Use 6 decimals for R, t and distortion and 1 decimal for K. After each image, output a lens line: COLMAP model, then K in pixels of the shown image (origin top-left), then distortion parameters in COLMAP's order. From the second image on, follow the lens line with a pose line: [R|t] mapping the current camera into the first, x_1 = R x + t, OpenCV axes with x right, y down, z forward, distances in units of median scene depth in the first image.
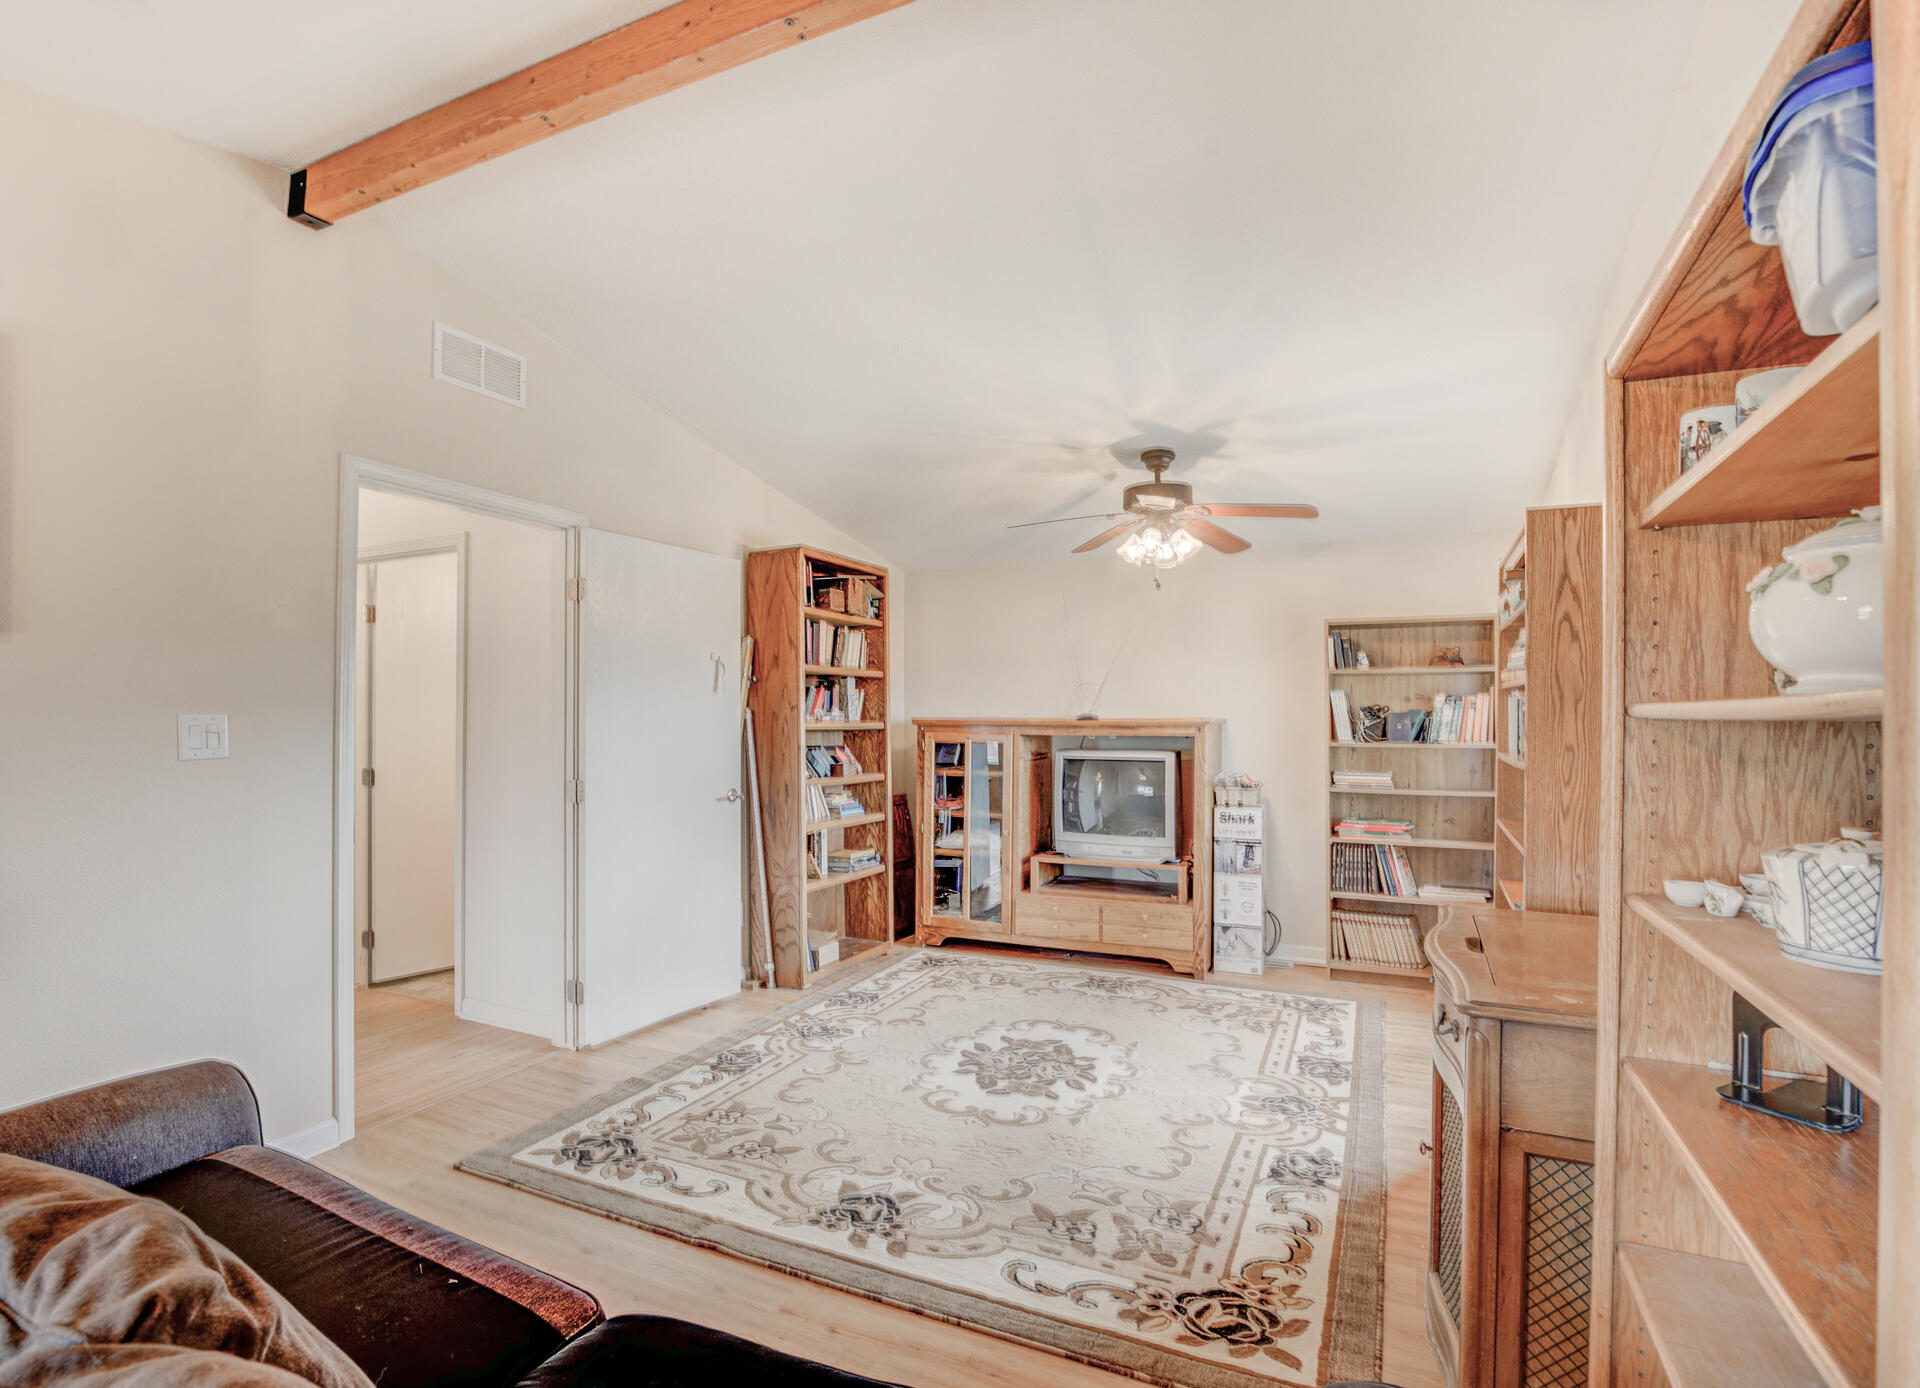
lens RADIAL K [[959.8, 0, 921.2], [0, 959.8, 714.4], [0, 0, 1]] dist [-0.018024, 0.000351]
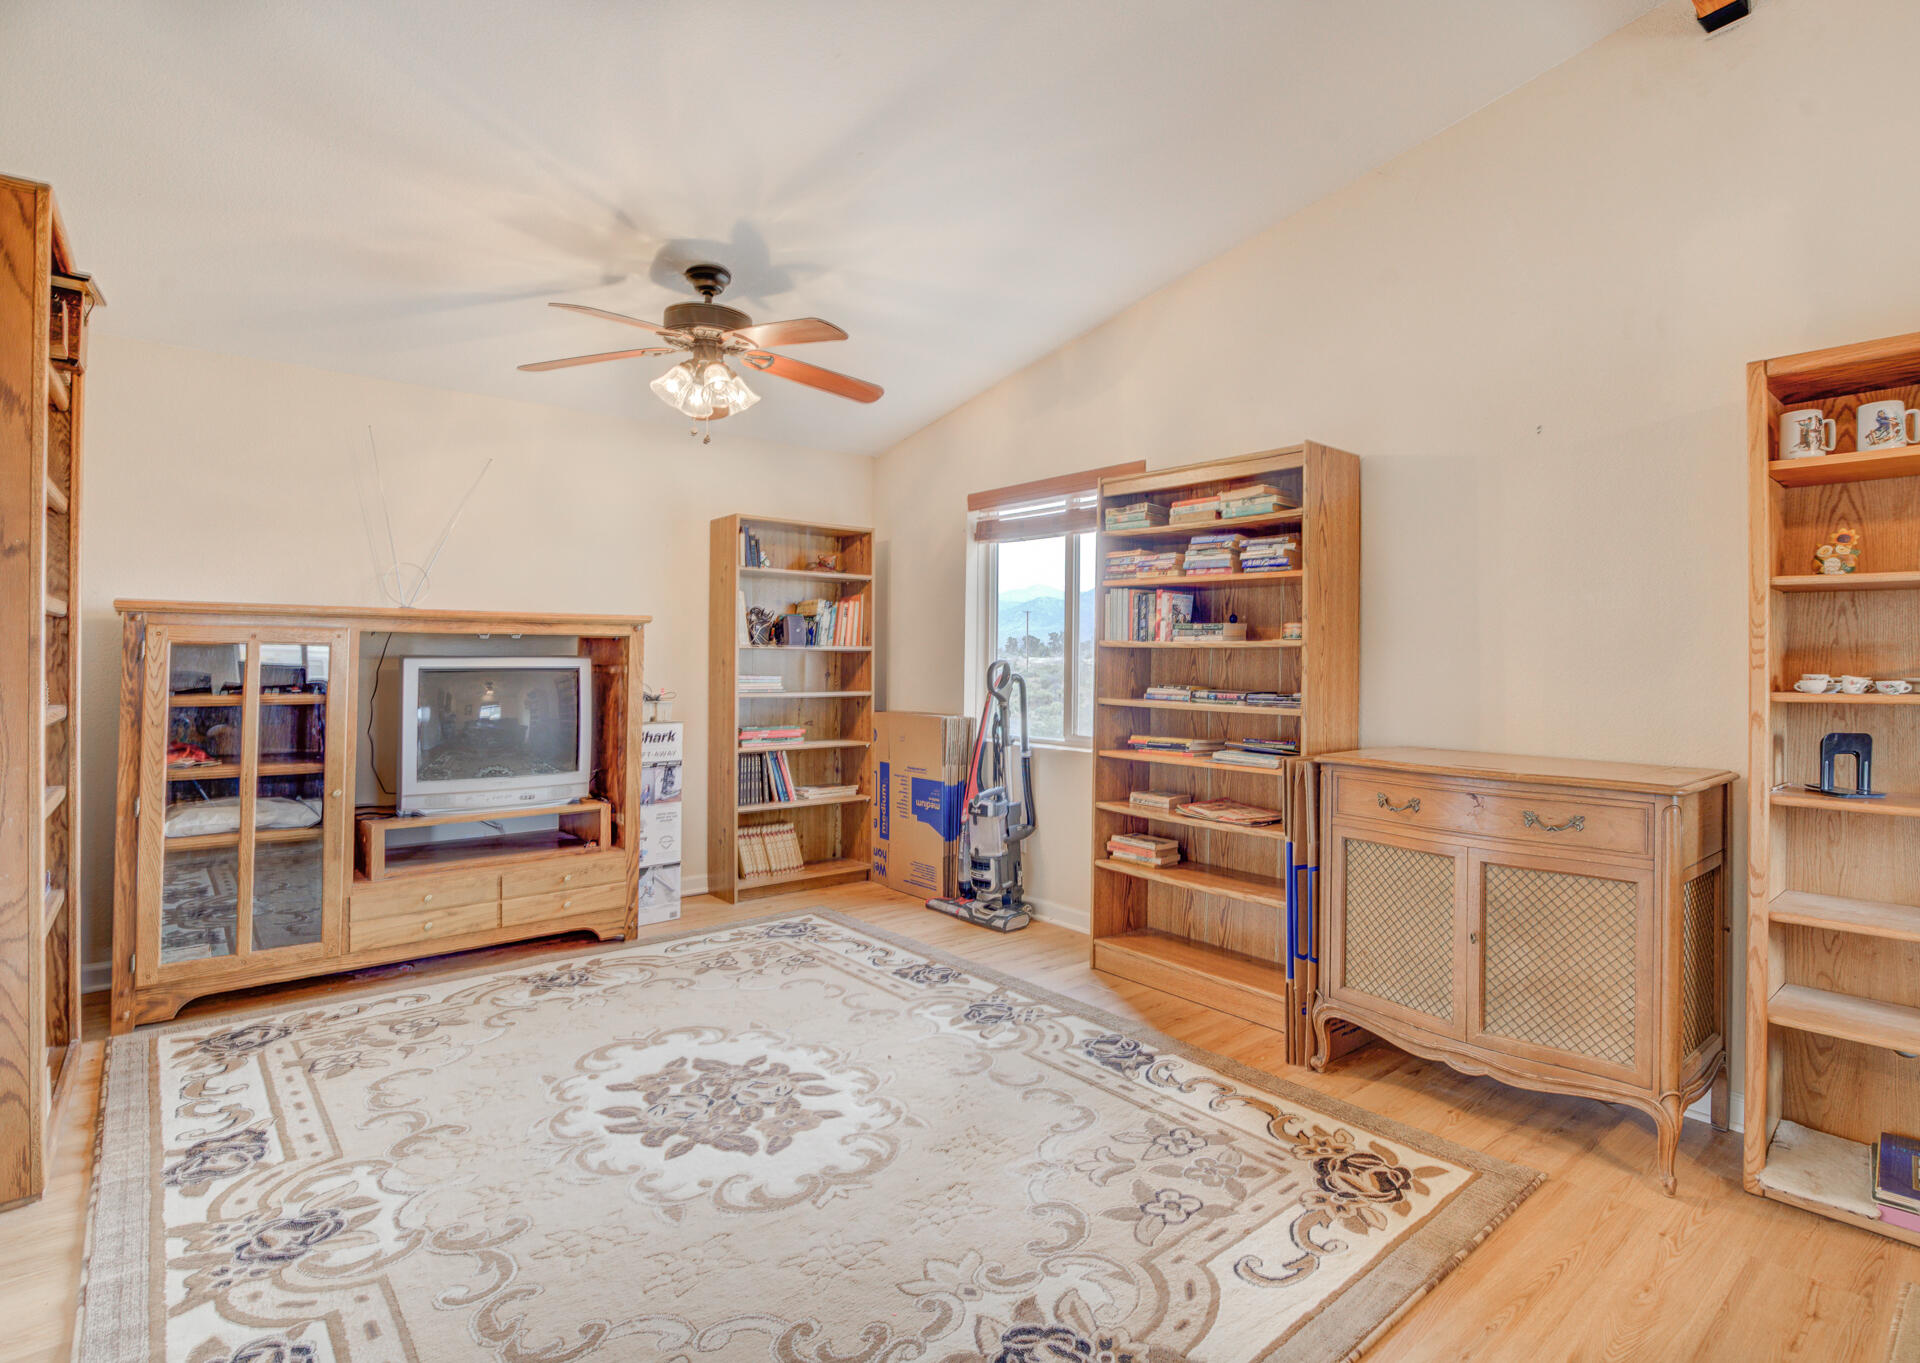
lens RADIAL K [[970.9, 0, 963.0], [0, 970.9, 630.4], [0, 0, 1]] dist [-0.027974, 0.001341]
pose [[0.392160, 0.026355, 0.919519, -0.395505], [-0.007959, 0.999649, -0.025258, 0.041028], [-0.919863, 0.002587, 0.392232, 0.492036]]
